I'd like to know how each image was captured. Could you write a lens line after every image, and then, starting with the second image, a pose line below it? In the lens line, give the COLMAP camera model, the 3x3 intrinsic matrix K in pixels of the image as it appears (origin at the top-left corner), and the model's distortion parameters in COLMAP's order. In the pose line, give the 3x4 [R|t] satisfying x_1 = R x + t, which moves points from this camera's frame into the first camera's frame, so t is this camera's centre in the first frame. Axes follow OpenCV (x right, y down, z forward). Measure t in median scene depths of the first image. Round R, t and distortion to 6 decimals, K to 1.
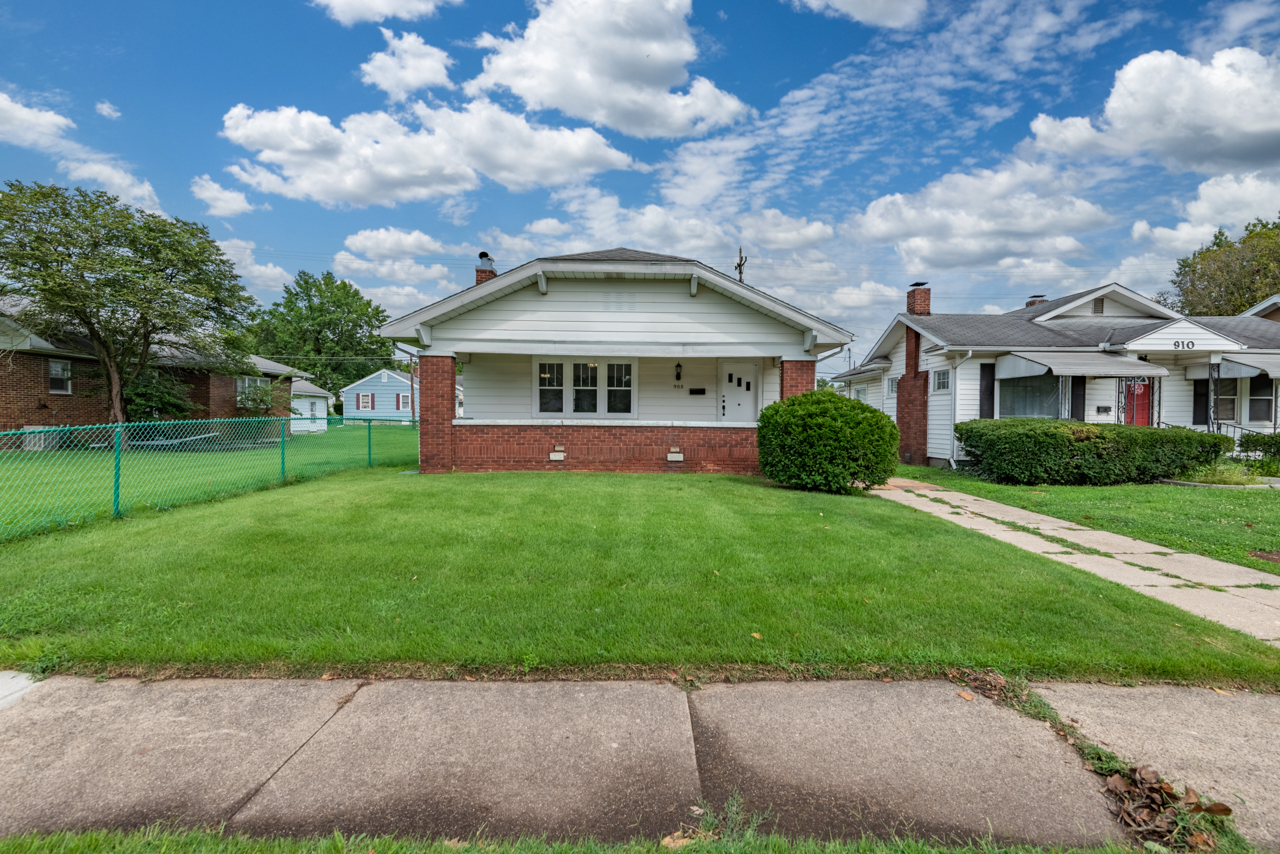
lens RADIAL K [[583.7, 0, 640.0], [0, 583.7, 427.0], [0, 0, 1]] dist [0.000122, -0.000061]
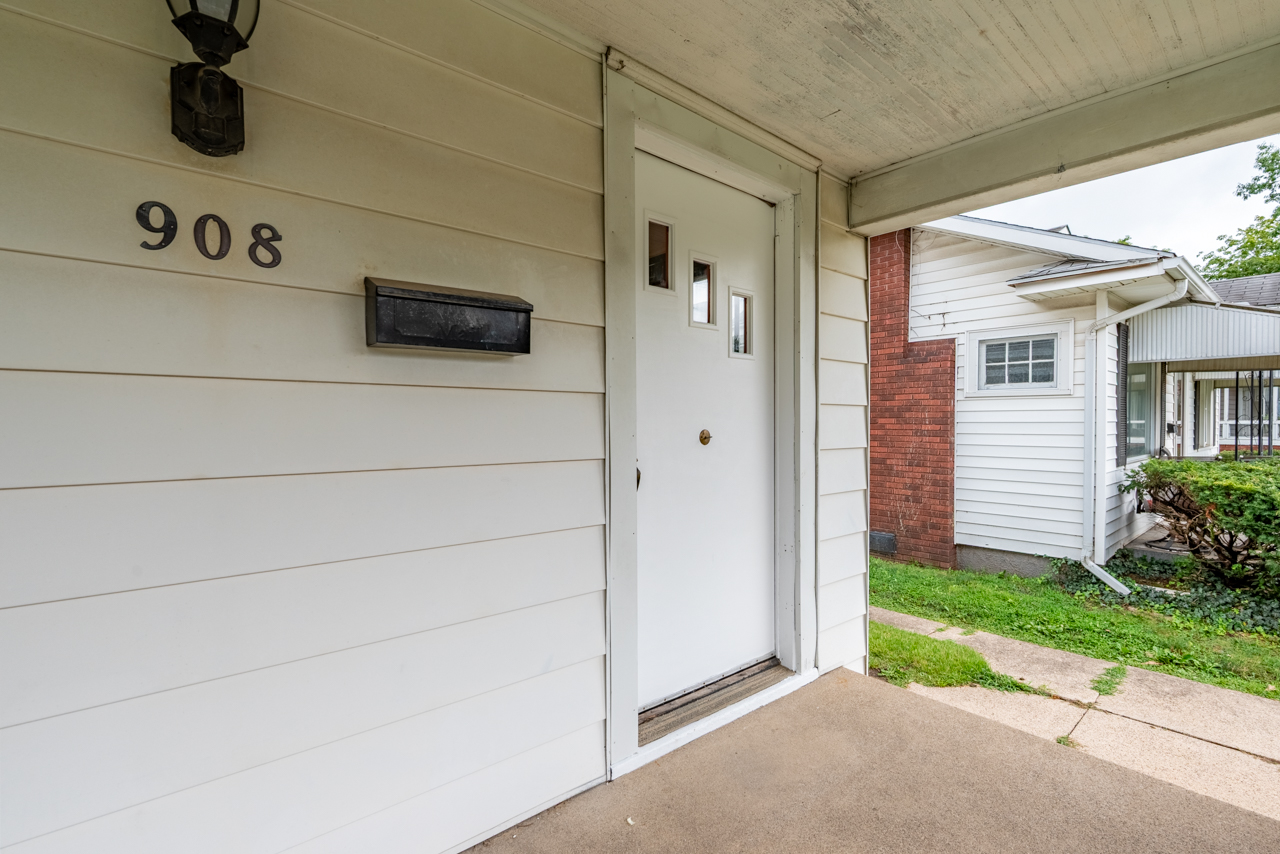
lens RADIAL K [[574.7, 0, 640.0], [0, 574.7, 427.0], [0, 0, 1]] dist [0.000012, 0.000008]
pose [[0.771997, -0.015154, 0.635445, 0.059813], [0.019010, 0.999819, 0.000748, -0.041111], [-0.635341, 0.011502, 0.772146, 0.889623]]
